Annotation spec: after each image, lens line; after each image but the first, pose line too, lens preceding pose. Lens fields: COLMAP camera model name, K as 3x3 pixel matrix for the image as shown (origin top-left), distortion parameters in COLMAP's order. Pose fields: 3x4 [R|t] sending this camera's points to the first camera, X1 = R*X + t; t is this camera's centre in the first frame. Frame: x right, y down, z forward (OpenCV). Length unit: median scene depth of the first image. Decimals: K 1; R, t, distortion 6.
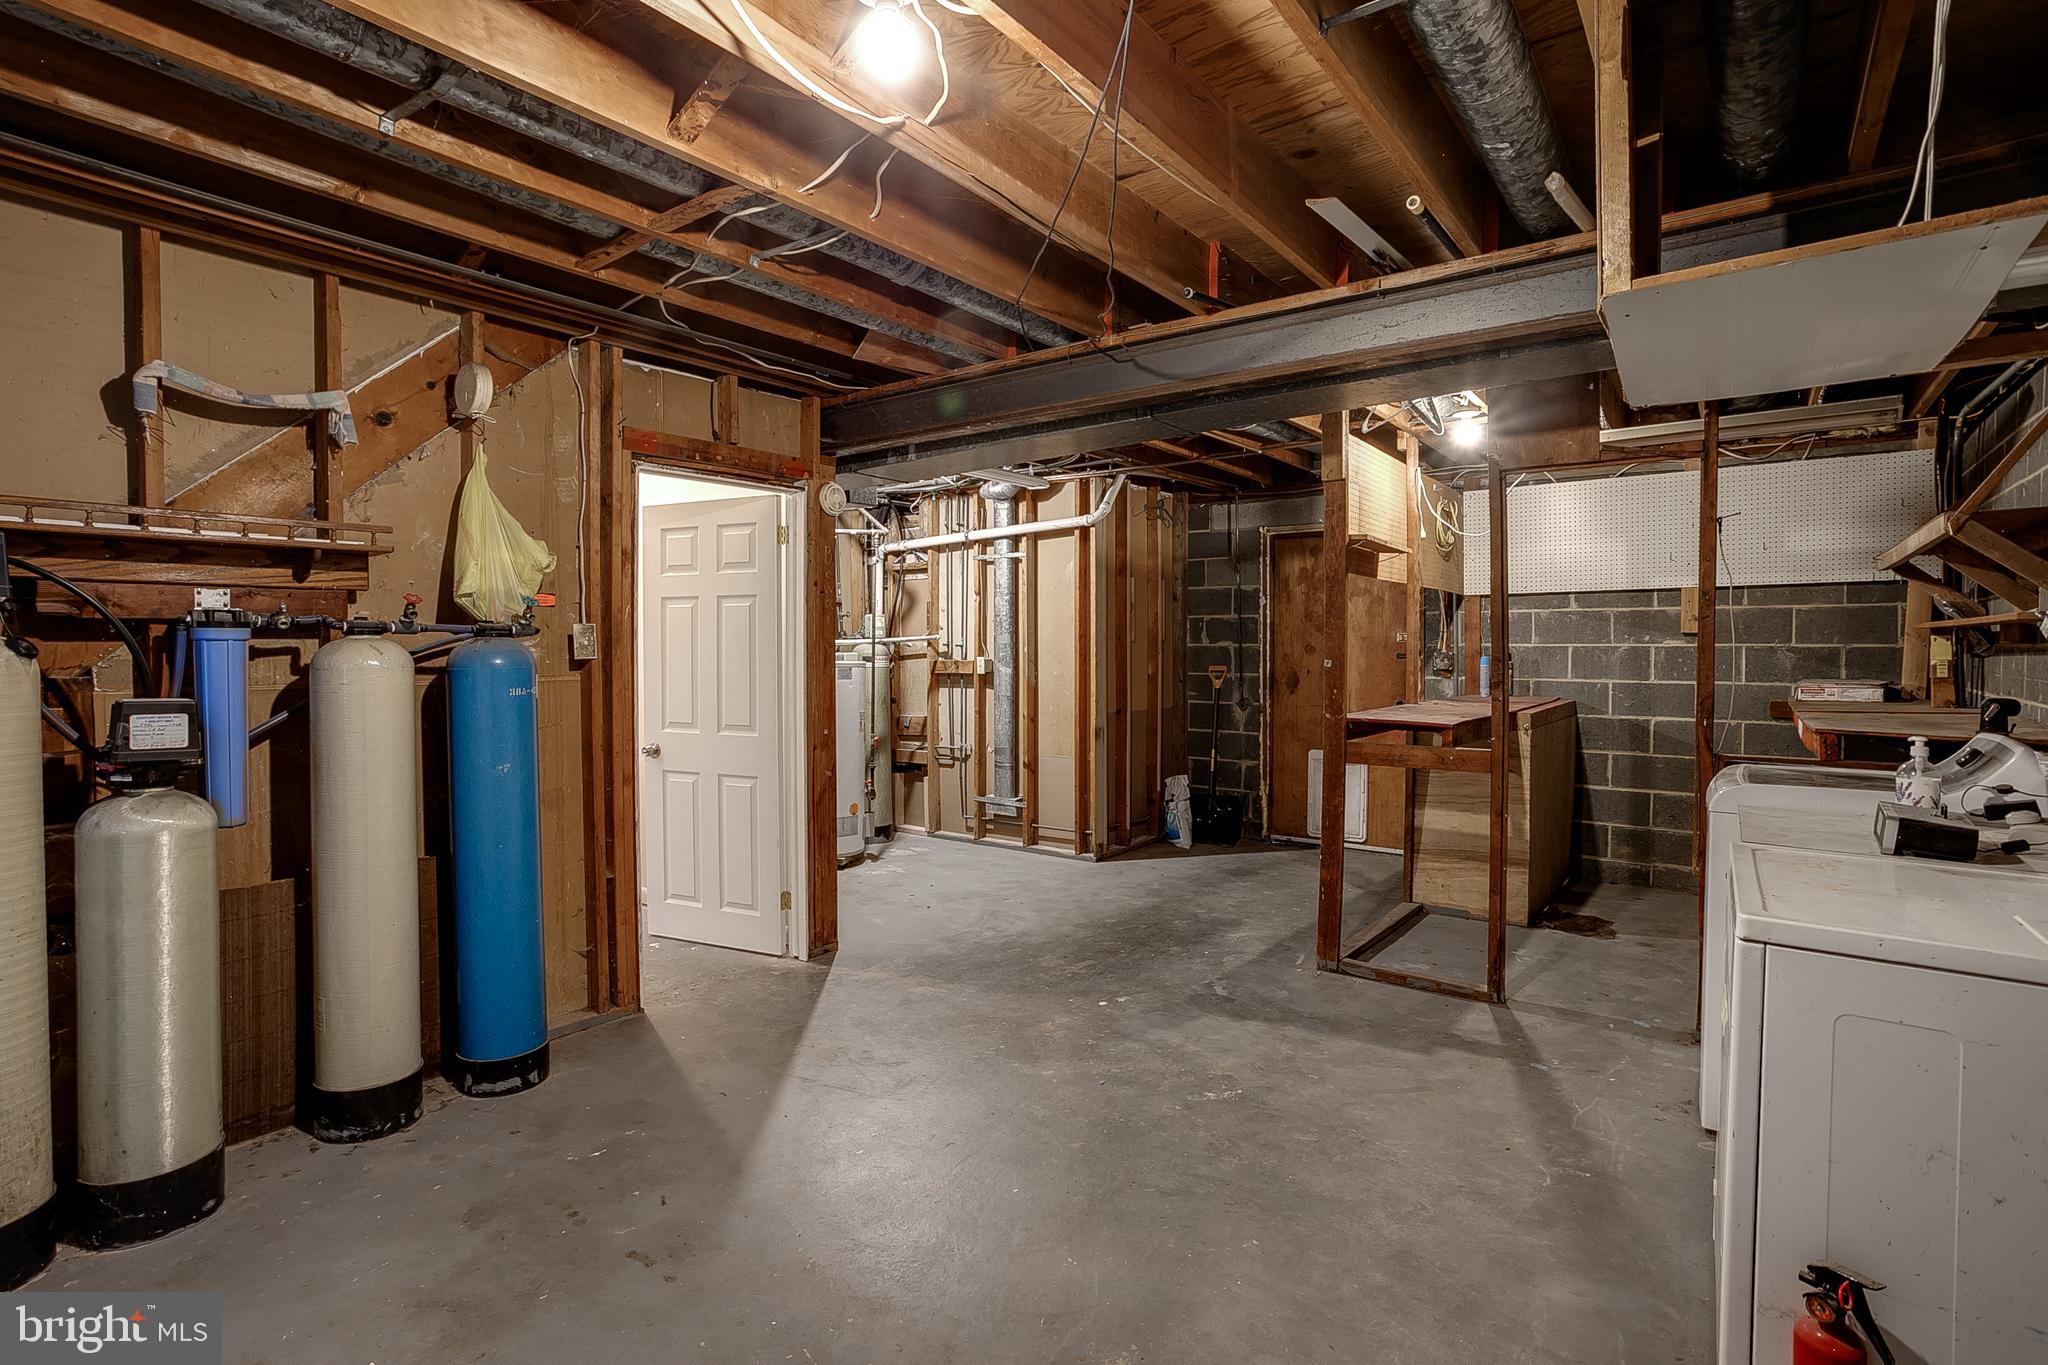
lens RADIAL K [[991.9, 0, 999.5], [0, 991.9, 667.1], [0, 0, 1]] dist [-0.068065, 0.036990]
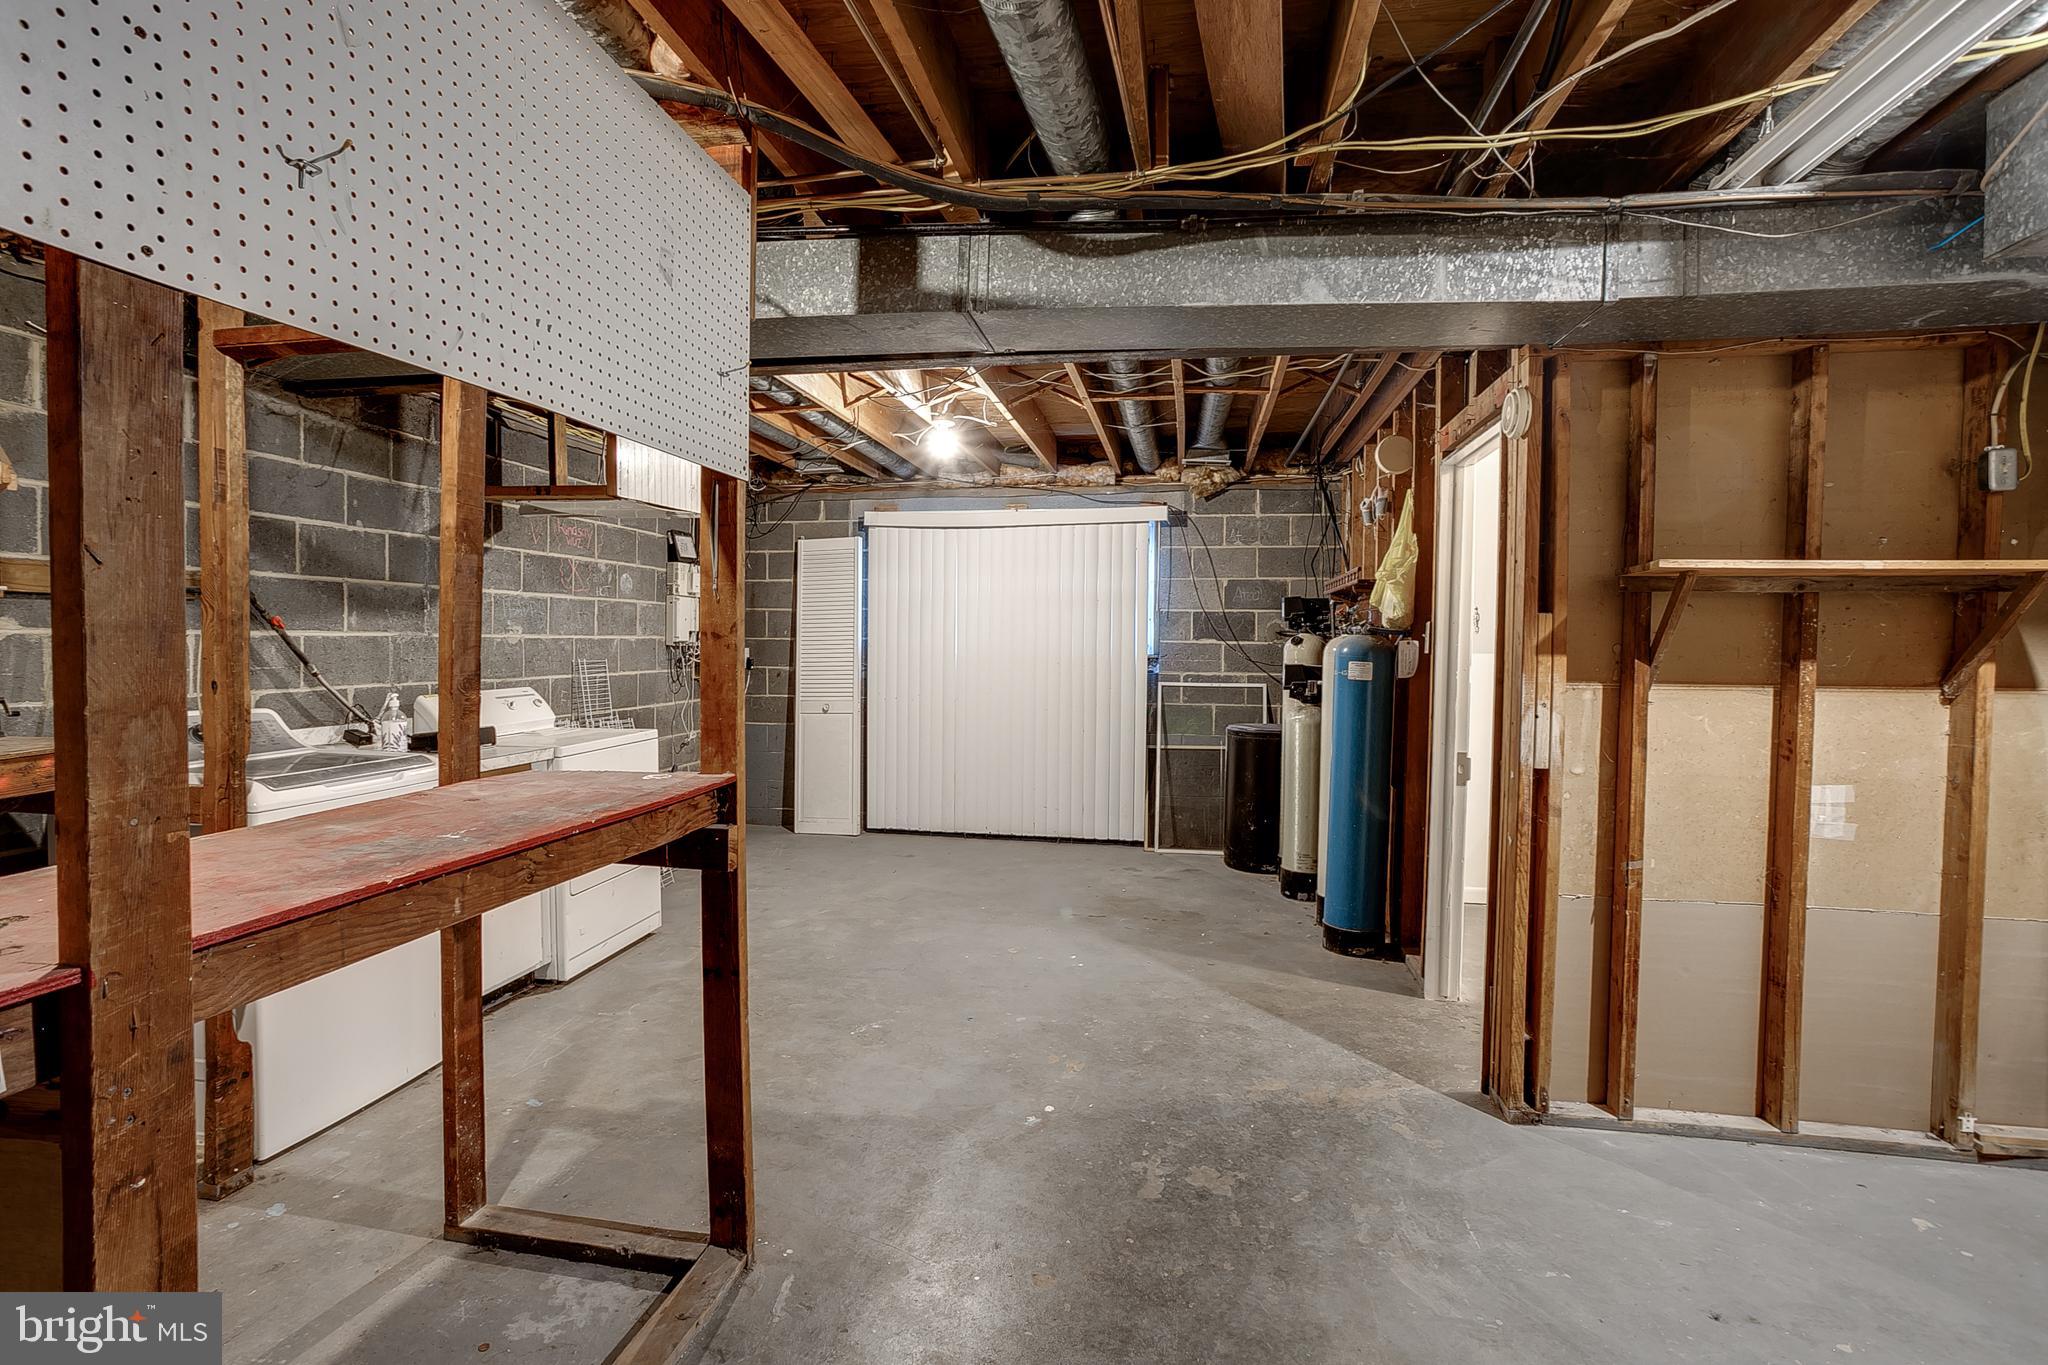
lens RADIAL K [[991.9, 0, 999.5], [0, 991.9, 667.1], [0, 0, 1]] dist [-0.068065, 0.036990]
pose [[-0.892958, 0.004692, -0.450116, 0.382849], [-0.019323, 0.998624, 0.048742, -0.028085], [0.449725, 0.052222, -0.891639, 1.311549]]
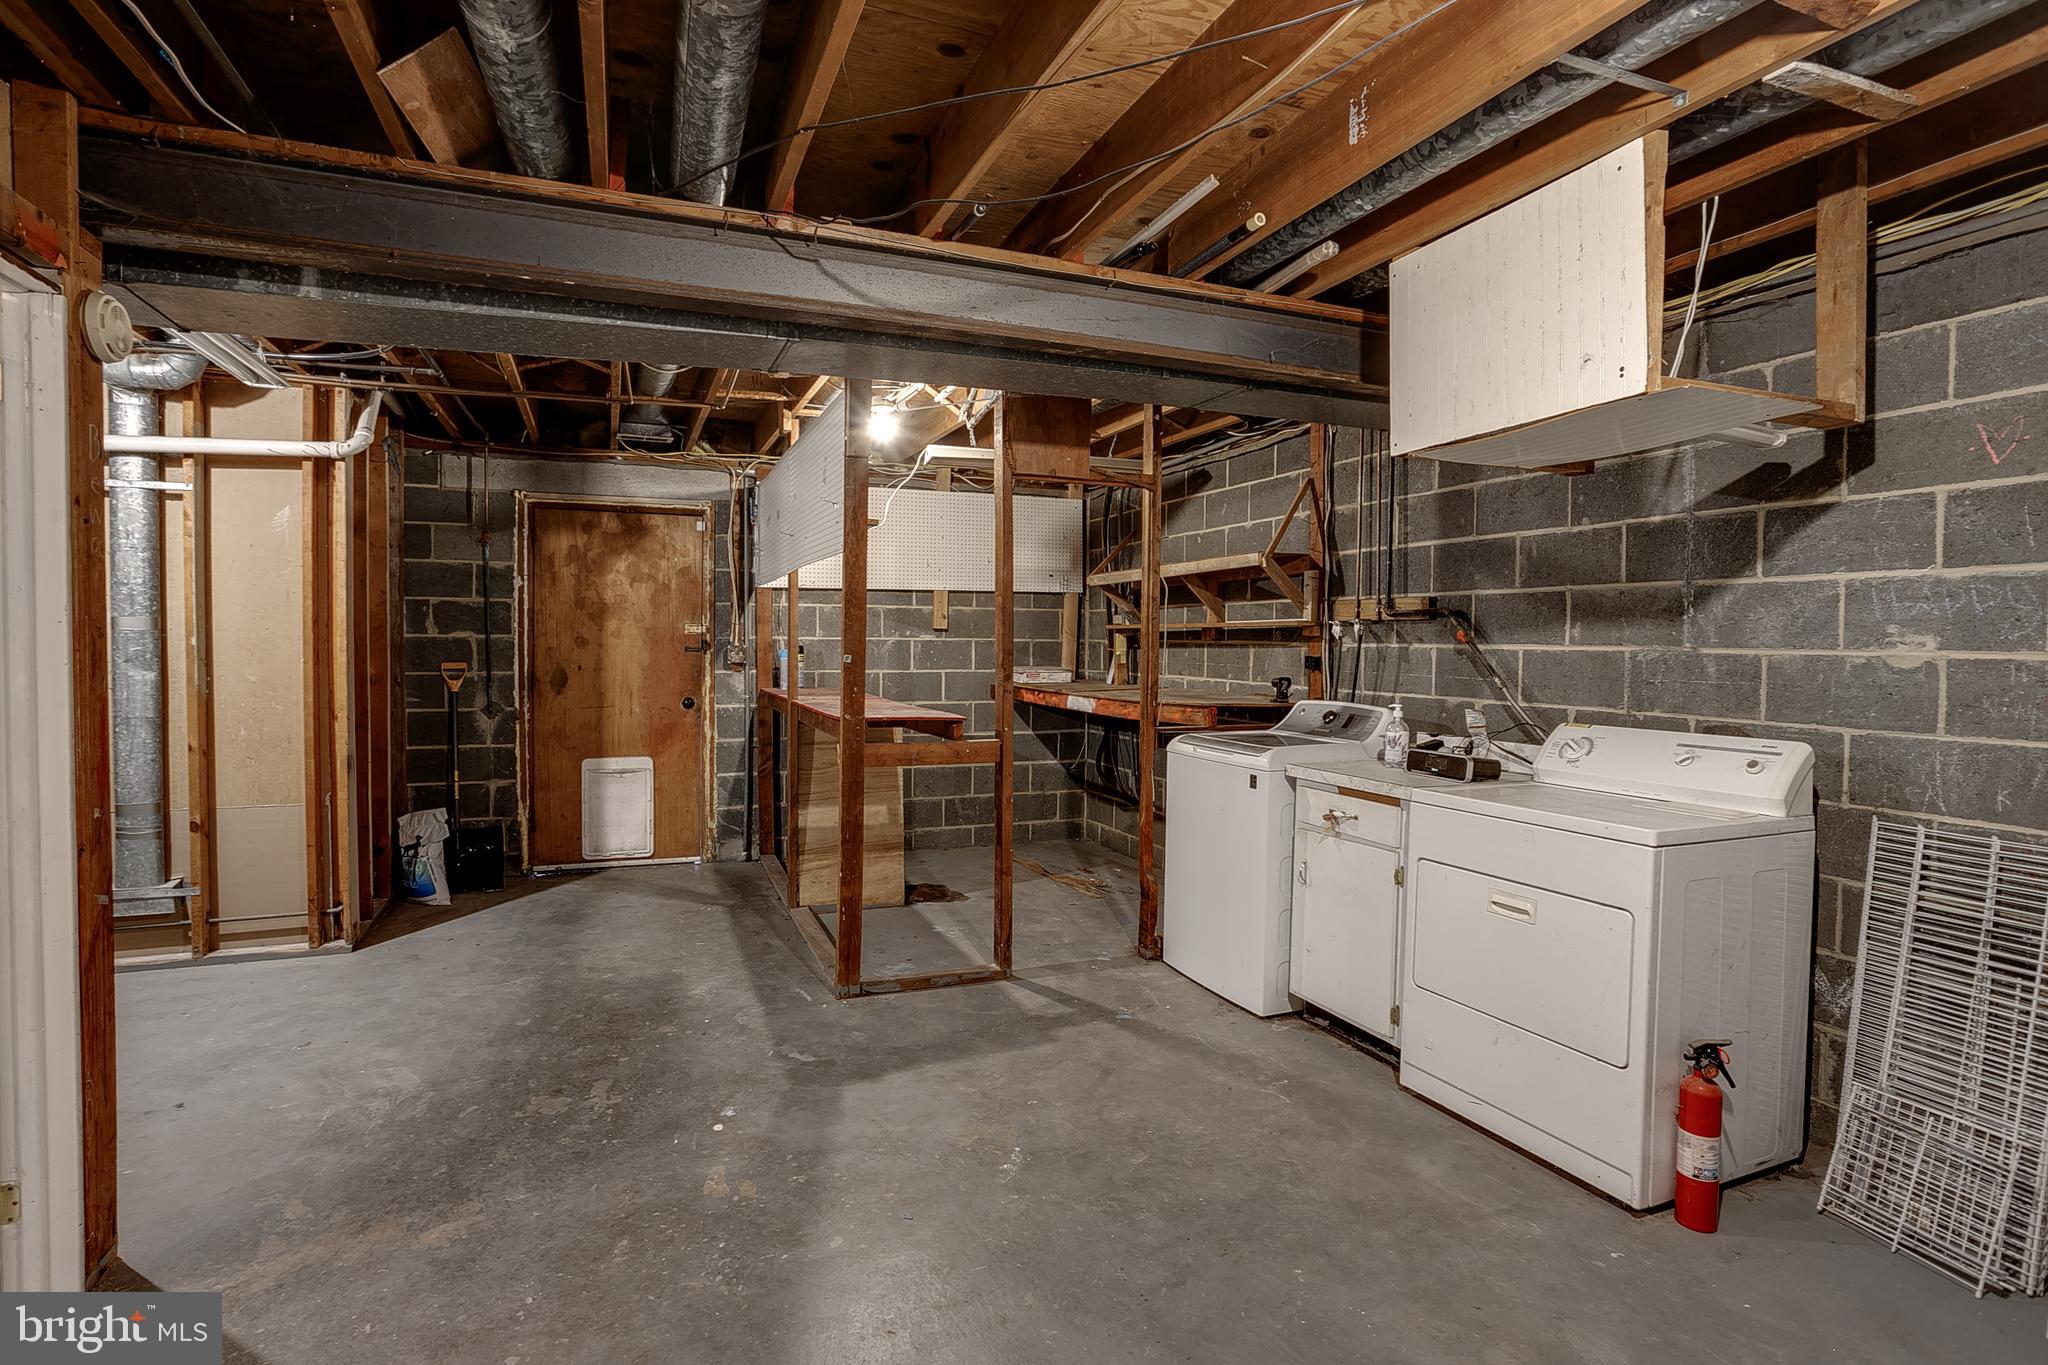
lens RADIAL K [[991.9, 0, 999.5], [0, 991.9, 667.1], [0, 0, 1]] dist [-0.068065, 0.036990]
pose [[0.512101, -0.018727, 0.858721, -0.323050], [0.010451, 0.999824, 0.015572, -0.007774], [-0.858862, 0.001001, 0.512207, 0.358770]]
